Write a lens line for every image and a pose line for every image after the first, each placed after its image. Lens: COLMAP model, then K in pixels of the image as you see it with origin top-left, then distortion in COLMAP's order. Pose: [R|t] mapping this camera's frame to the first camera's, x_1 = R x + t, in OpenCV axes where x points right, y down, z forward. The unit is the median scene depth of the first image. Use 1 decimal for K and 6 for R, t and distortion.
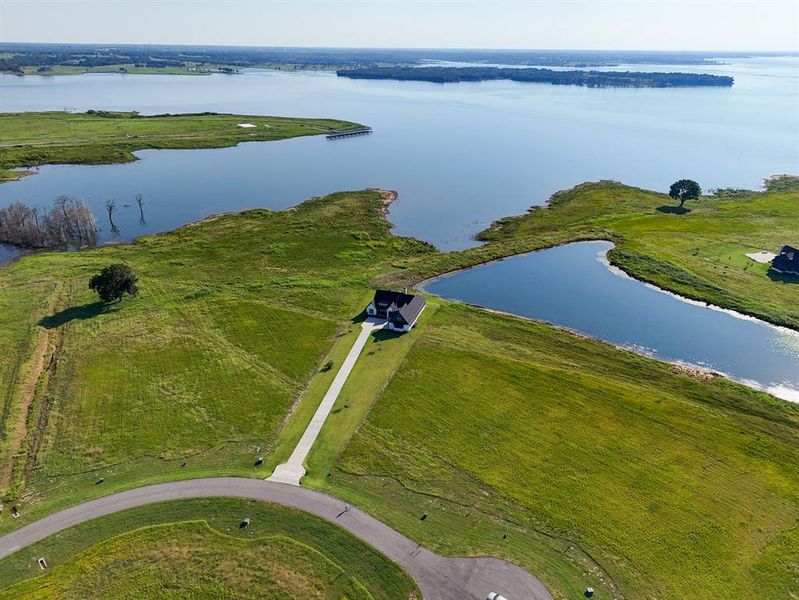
lens RADIAL K [[592.1, 0, 398.4], [0, 592.1, 299.2], [0, 0, 1]] dist [0.048958, -0.041437]
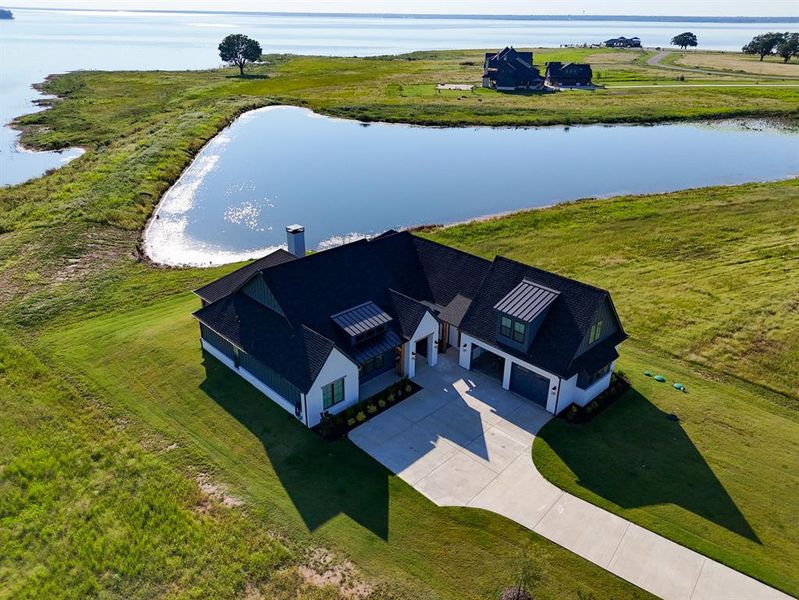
lens RADIAL K [[592.1, 0, 400.2], [0, 592.1, 297.8], [0, 0, 1]] dist [0.048958, -0.041437]
pose [[0.478982, -0.380191, 0.791221, -0.153019], [0.336761, 0.911962, 0.234343, -0.035021], [-0.810659, 0.154206, 0.564847, 0.874247]]
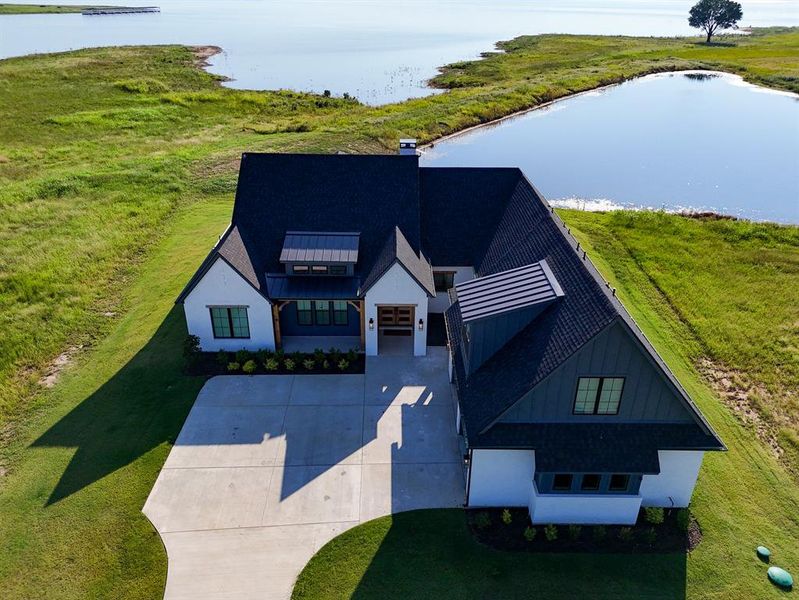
lens RADIAL K [[592.1, 0, 399.2], [0, 592.1, 293.7], [0, 0, 1]] dist [0.048958, -0.041437]
pose [[0.953118, -0.137534, 0.269538, -0.043754], [0.116904, 0.988944, 0.091230, 0.007237], [-0.279105, -0.055443, 0.958659, 0.857593]]
